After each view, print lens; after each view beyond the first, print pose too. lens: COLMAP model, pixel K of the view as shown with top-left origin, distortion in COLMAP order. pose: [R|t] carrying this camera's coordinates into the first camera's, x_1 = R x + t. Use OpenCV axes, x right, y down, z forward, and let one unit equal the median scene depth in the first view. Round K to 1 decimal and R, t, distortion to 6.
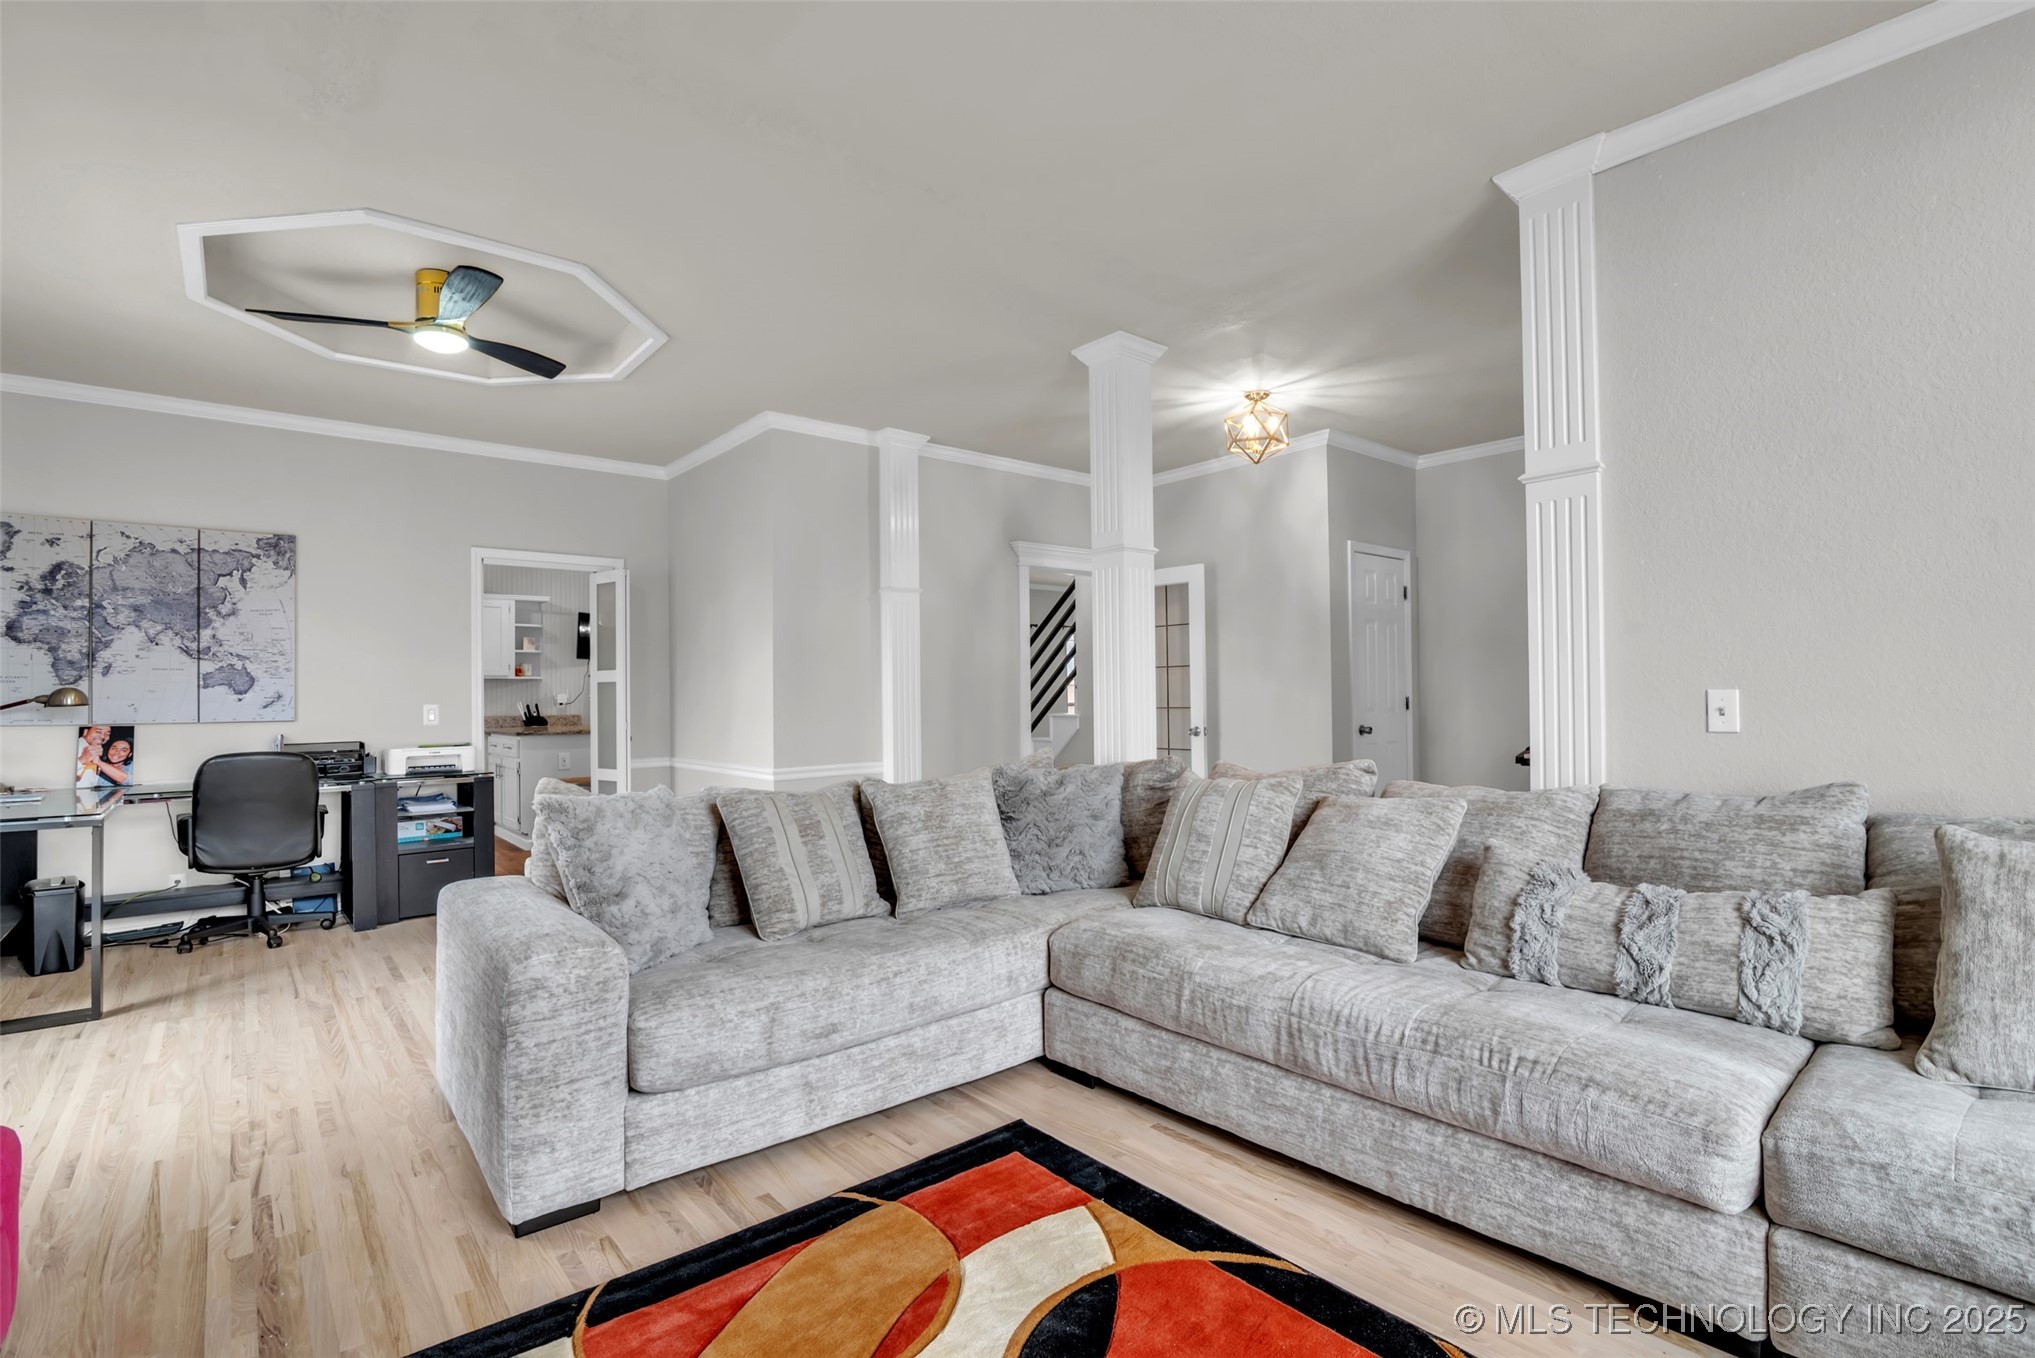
lens RADIAL K [[939.1, 0, 1026.2], [0, 939.1, 682.5], [0, 0, 1]] dist [-0.019623, 0.001335]
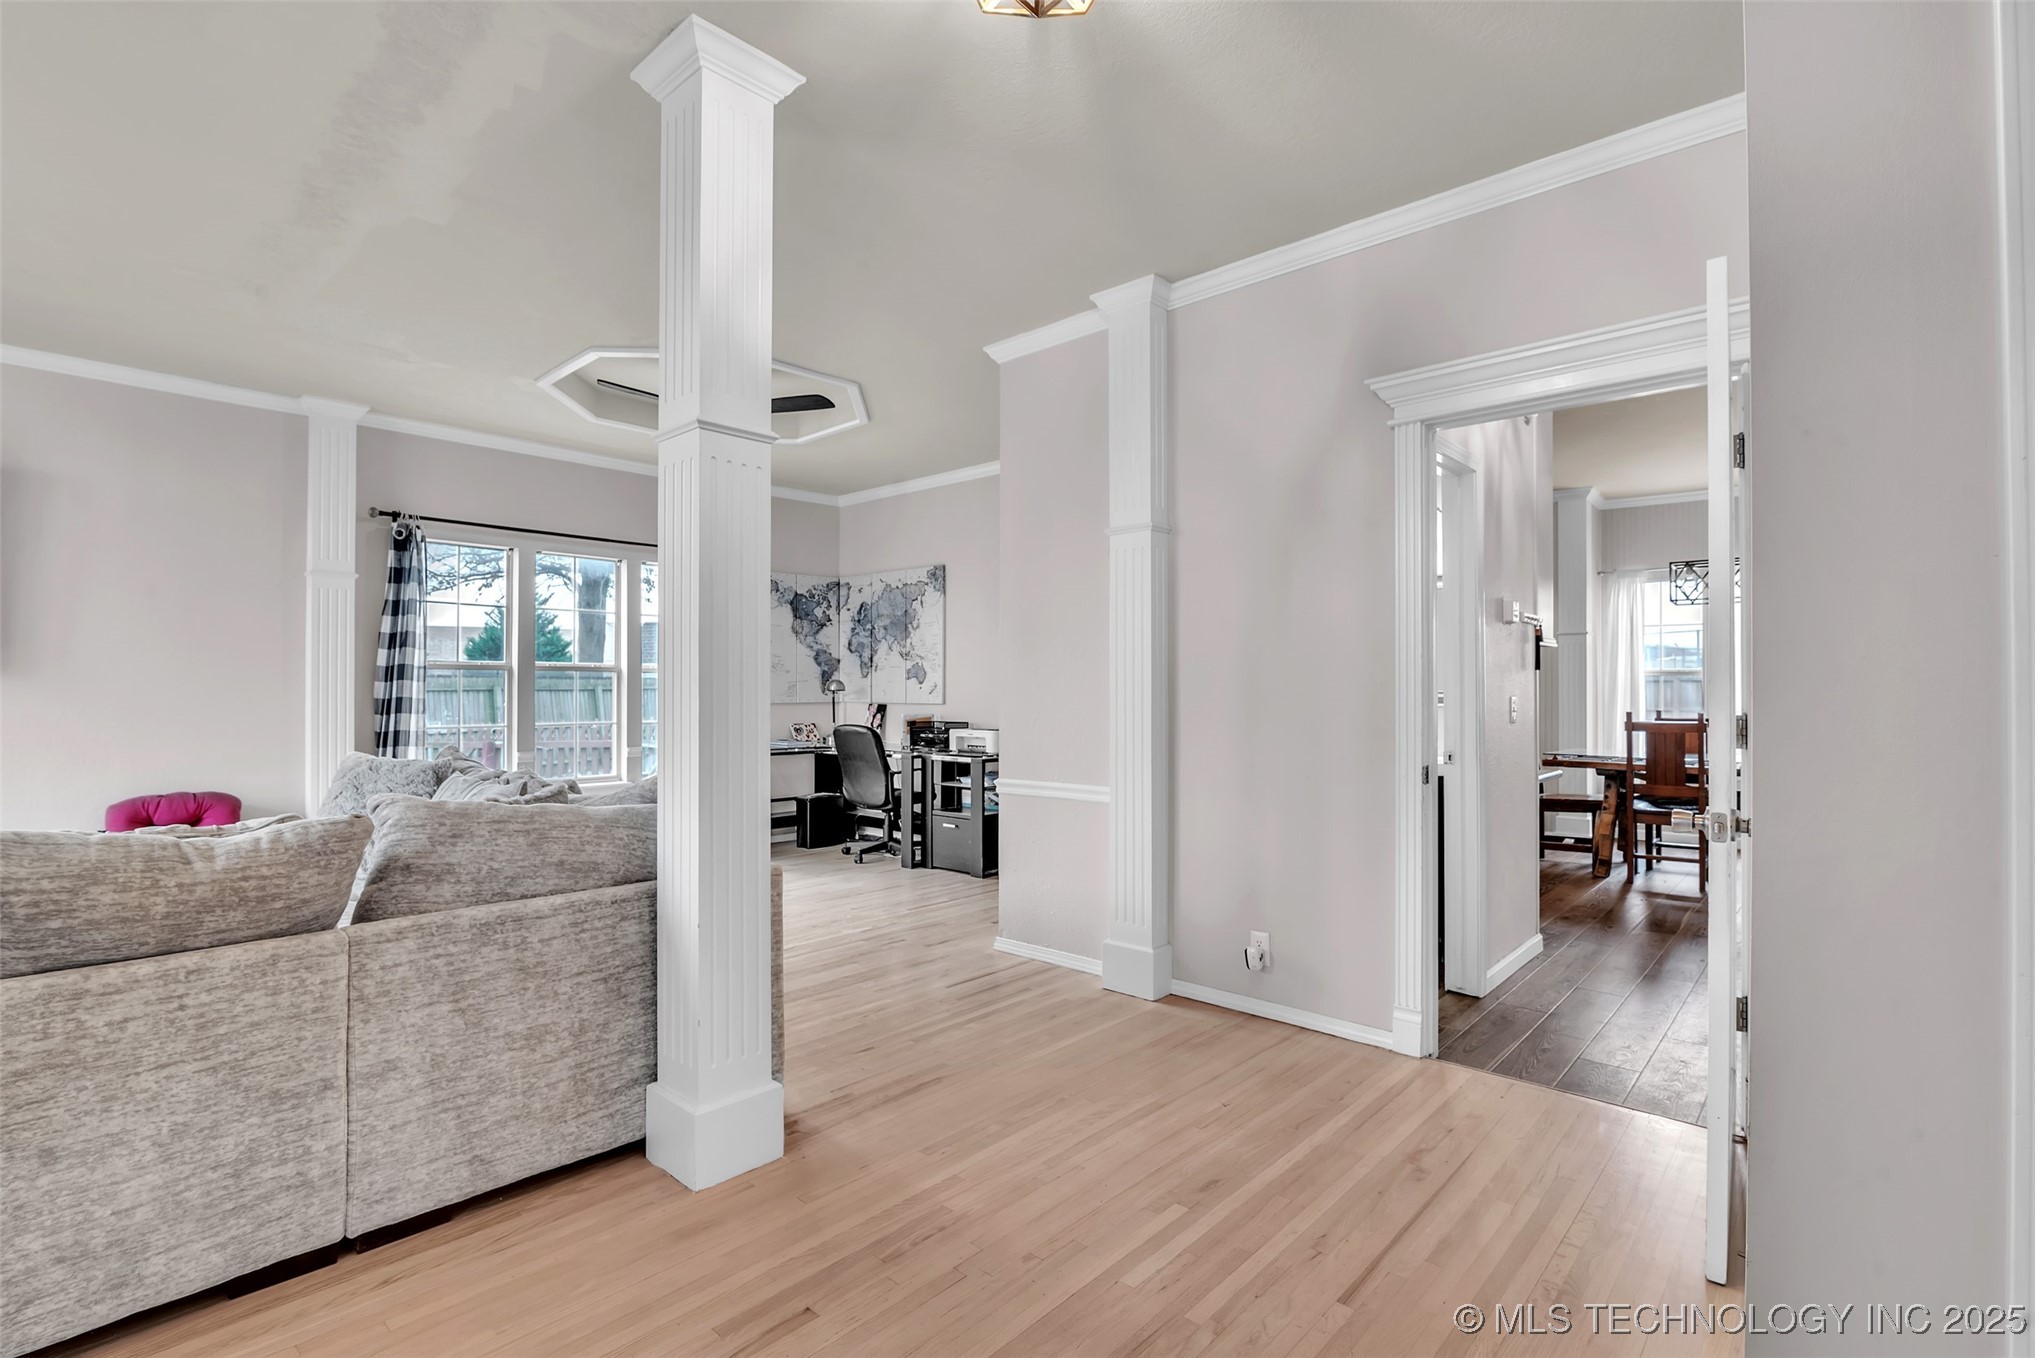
lens RADIAL K [[939.1, 0, 1026.2], [0, 939.1, 682.5], [0, 0, 1]] dist [-0.019623, 0.001335]
pose [[0.120526, 0.009145, -0.992668, 0.614724], [0.013845, 0.999845, 0.010892, -0.002791], [0.992614, -0.015056, 0.120380, 1.038943]]
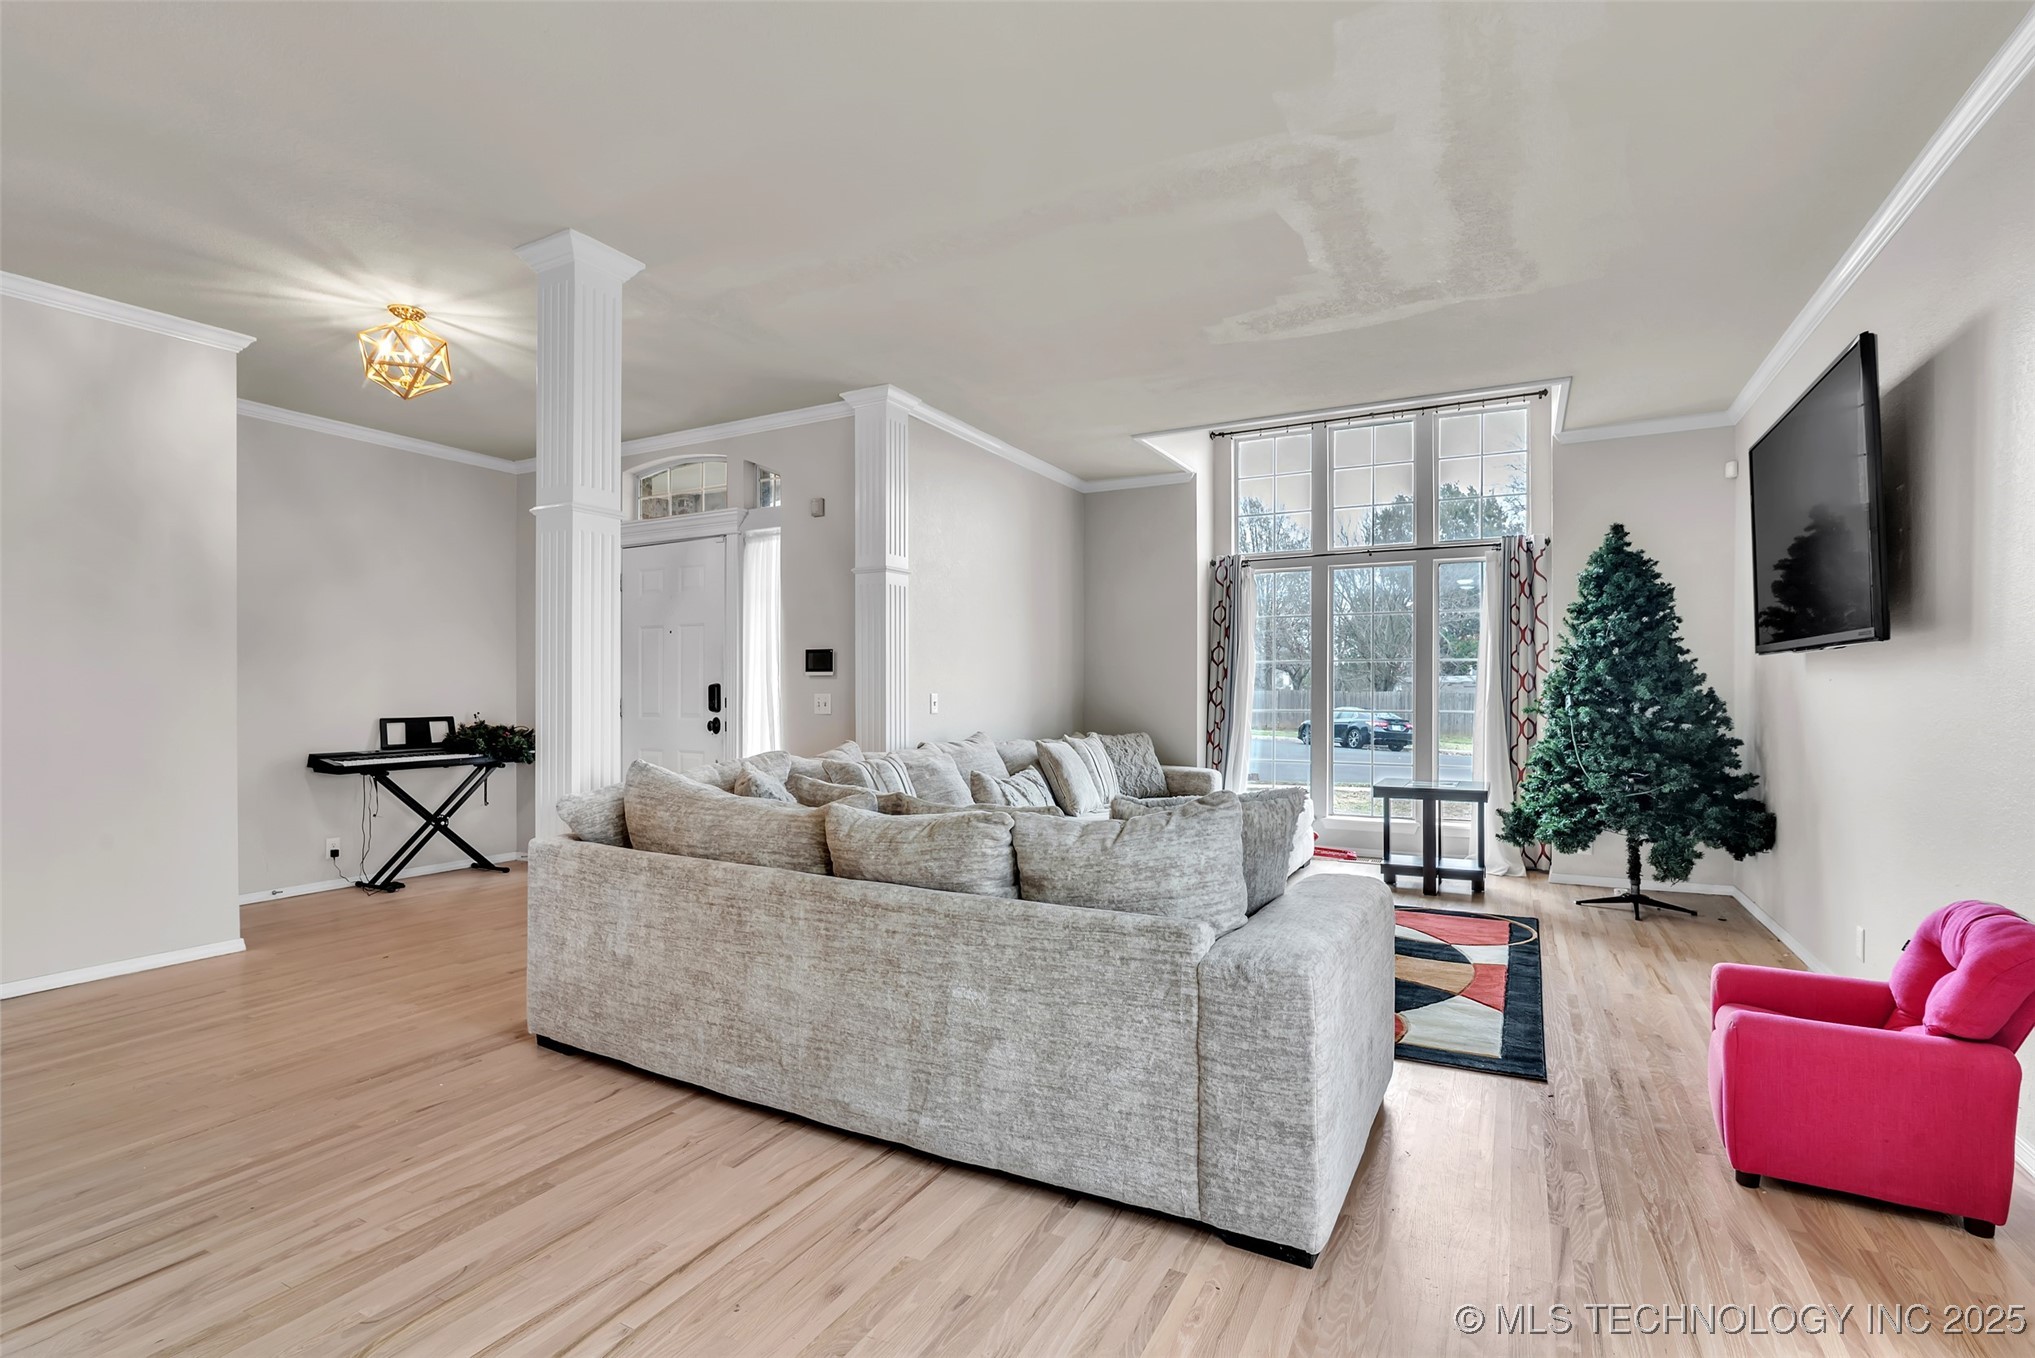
lens RADIAL K [[924.1, 0, 1017.5], [0, 924.1, 679.0], [0, 0, 1]] dist [-0.016544, 0.000292]
pose [[-0.362475, 0.018046, 0.931819, -0.704323], [-0.008319, 0.999710, -0.022597, 0.011956], [-0.931956, -0.015942, -0.362220, 0.873873]]
